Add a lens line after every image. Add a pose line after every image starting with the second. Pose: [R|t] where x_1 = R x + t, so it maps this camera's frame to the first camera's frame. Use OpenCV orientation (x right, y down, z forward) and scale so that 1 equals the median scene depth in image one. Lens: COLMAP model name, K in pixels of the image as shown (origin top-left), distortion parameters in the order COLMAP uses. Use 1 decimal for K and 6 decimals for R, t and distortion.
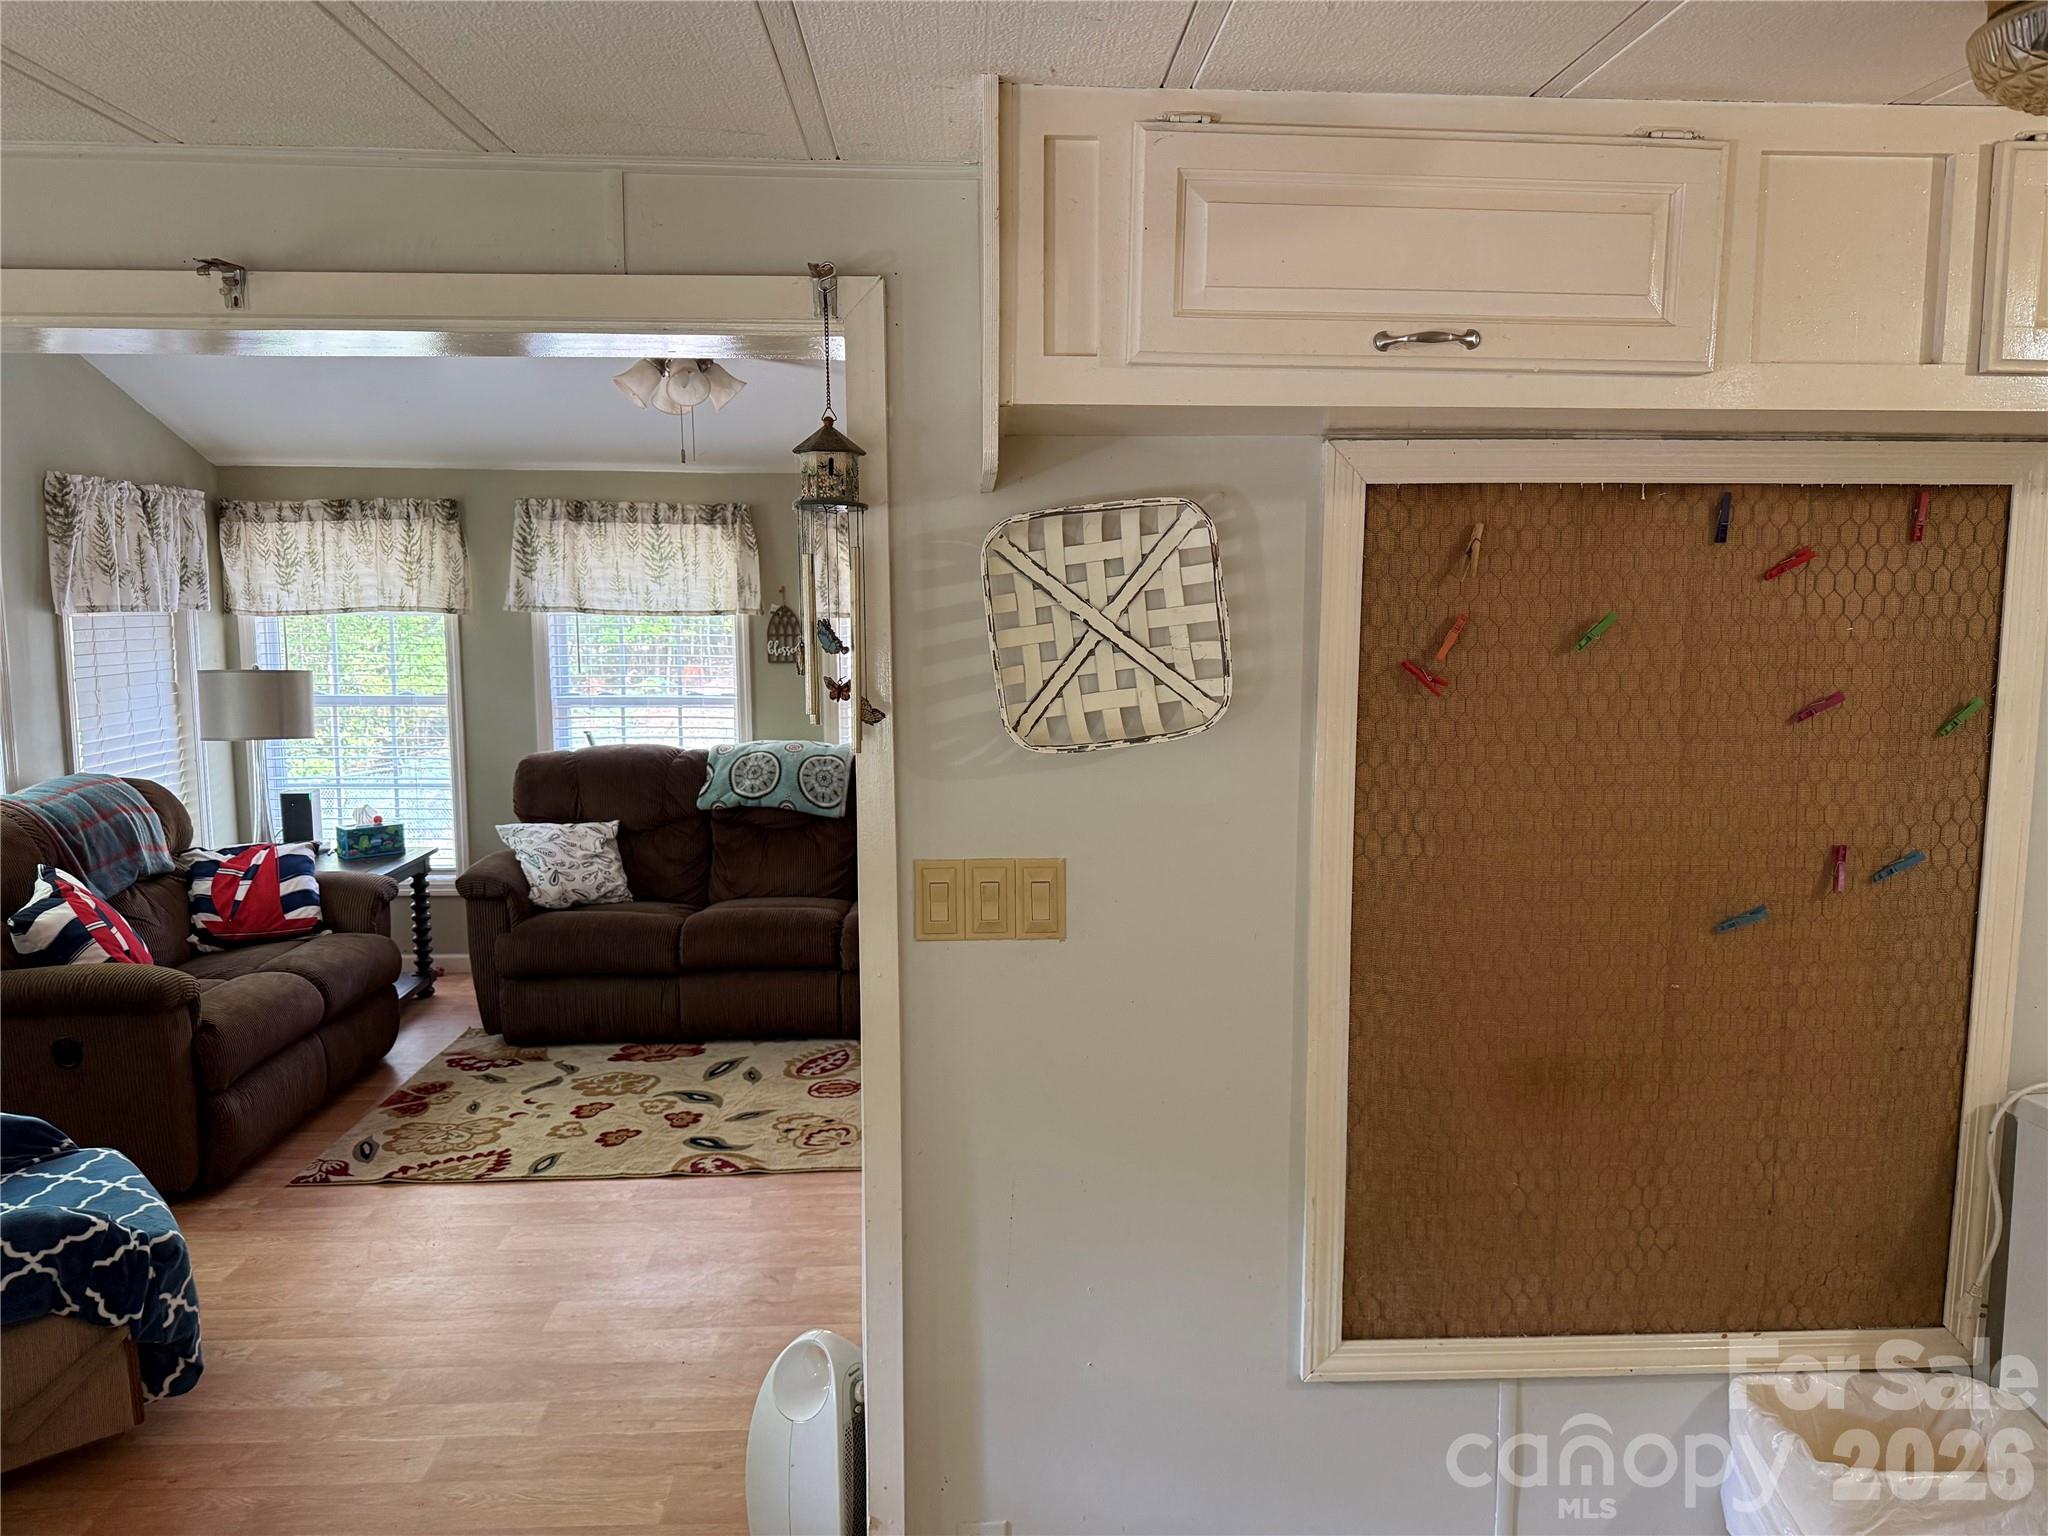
lens RADIAL K [[1439.4, 0, 1024.0], [0, 1439.4, 768.0], [0, 0, 1]] dist [0.099280, -0.129246]
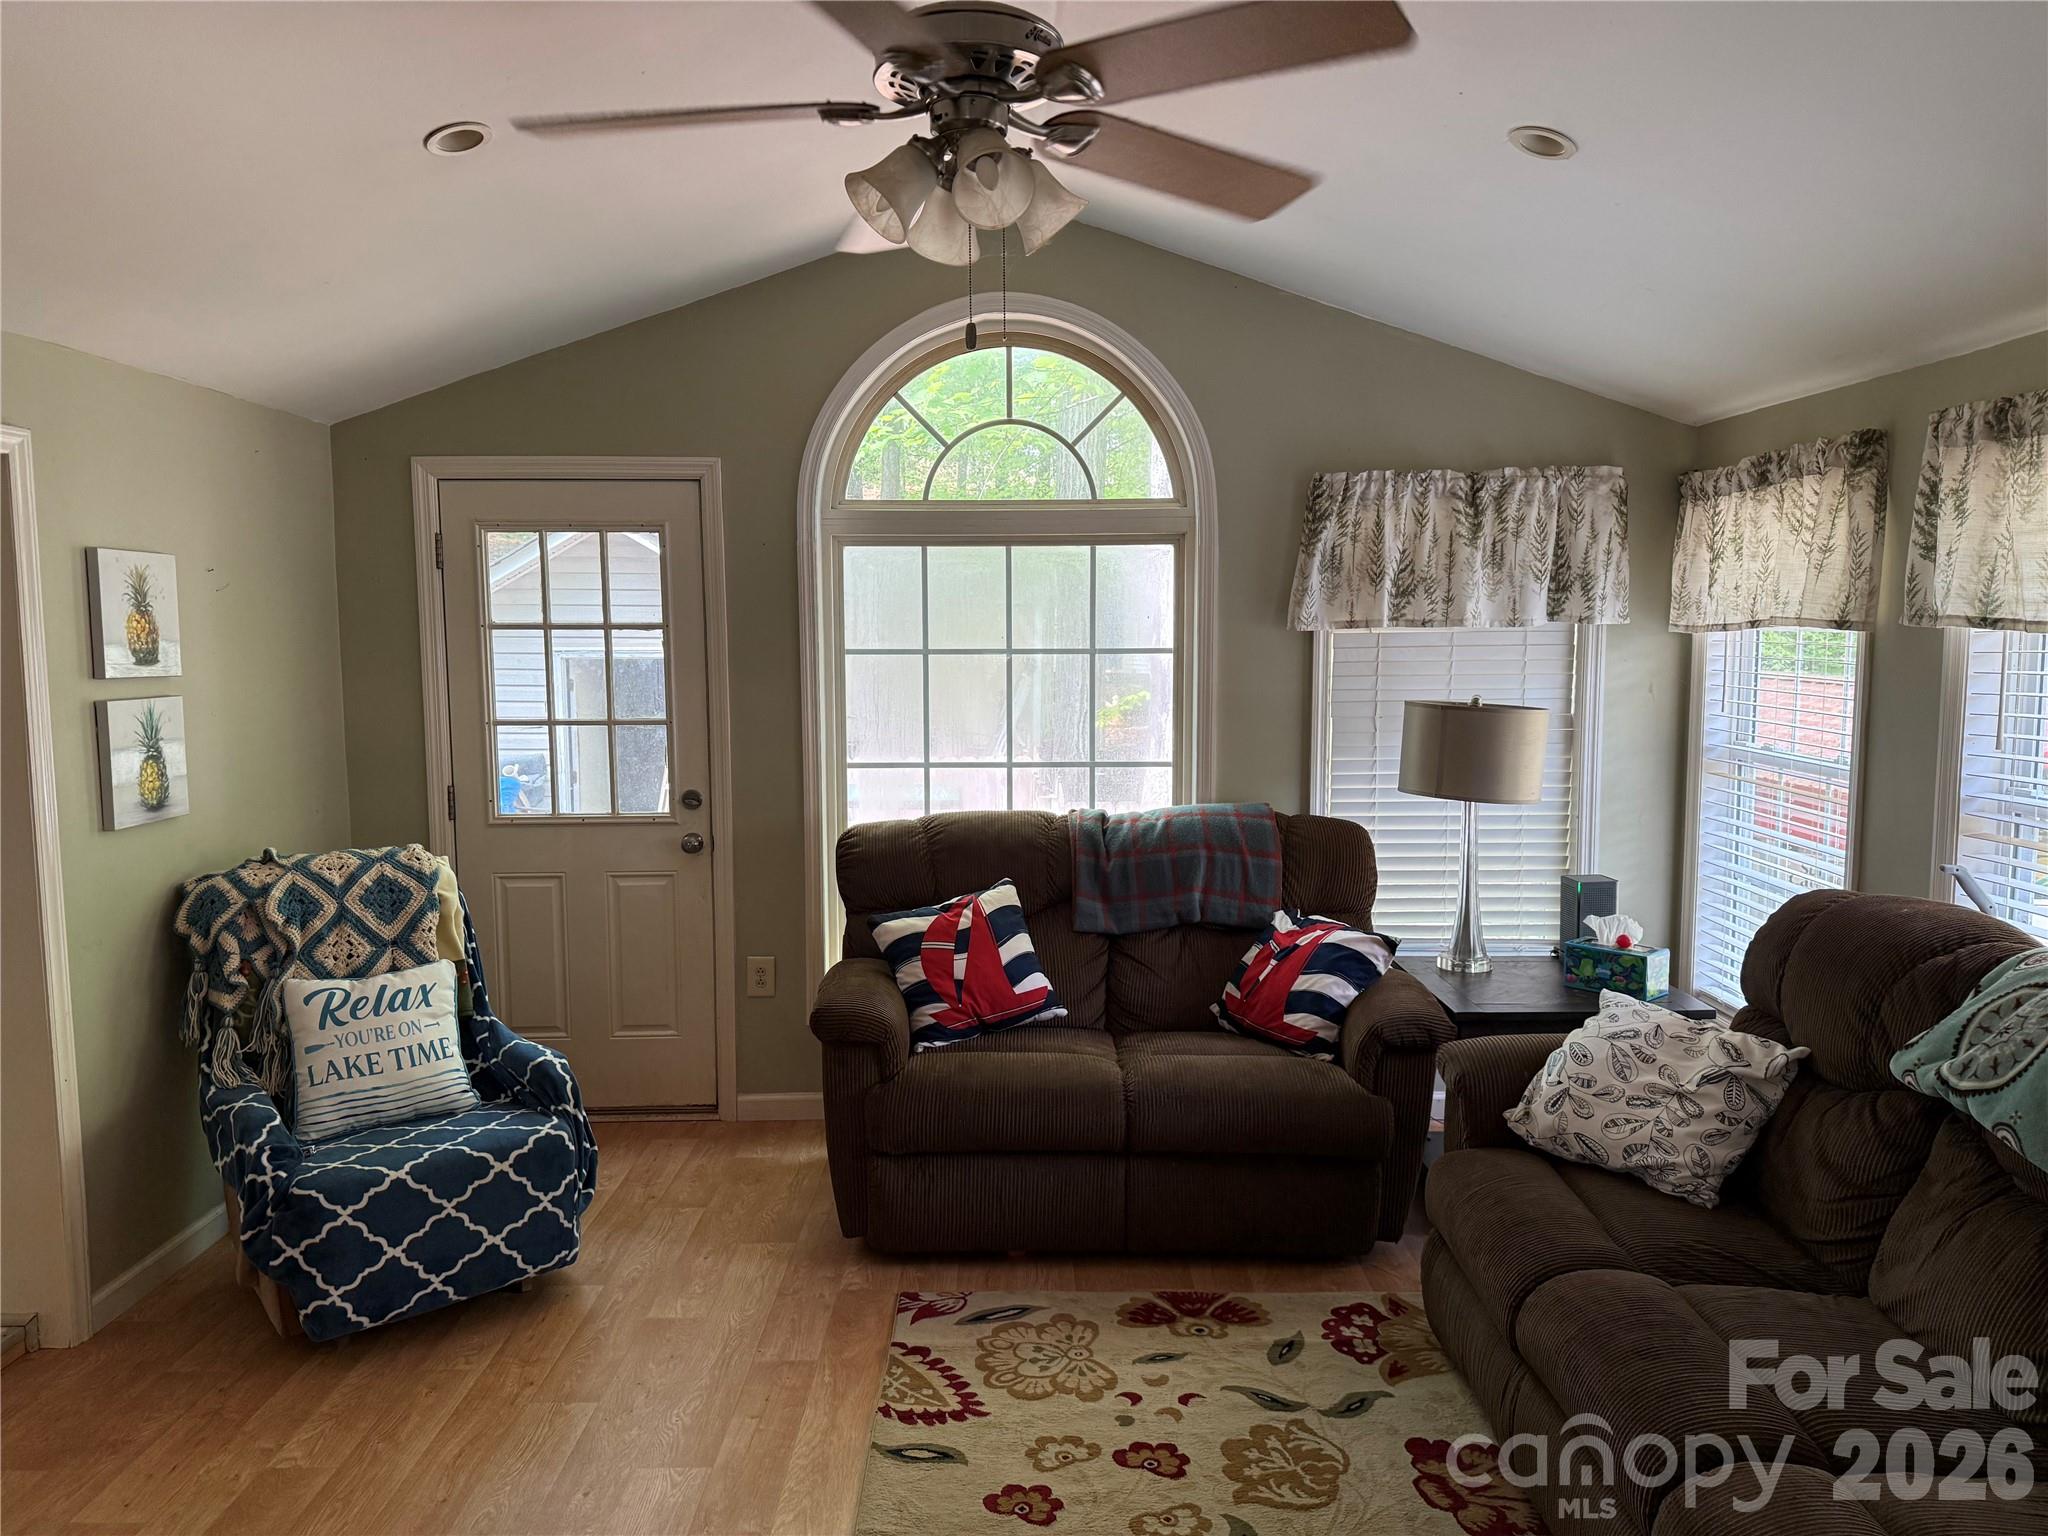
lens RADIAL K [[1439.4, 0, 1024.0], [0, 1439.4, 768.0], [0, 0, 1]] dist [0.099280, -0.129246]
pose [[-0.043092, 0.101861, -0.993865, 0.251148], [-0.106742, 0.988626, 0.105952, -0.095796], [0.993353, 0.110652, -0.031729, 0.856386]]
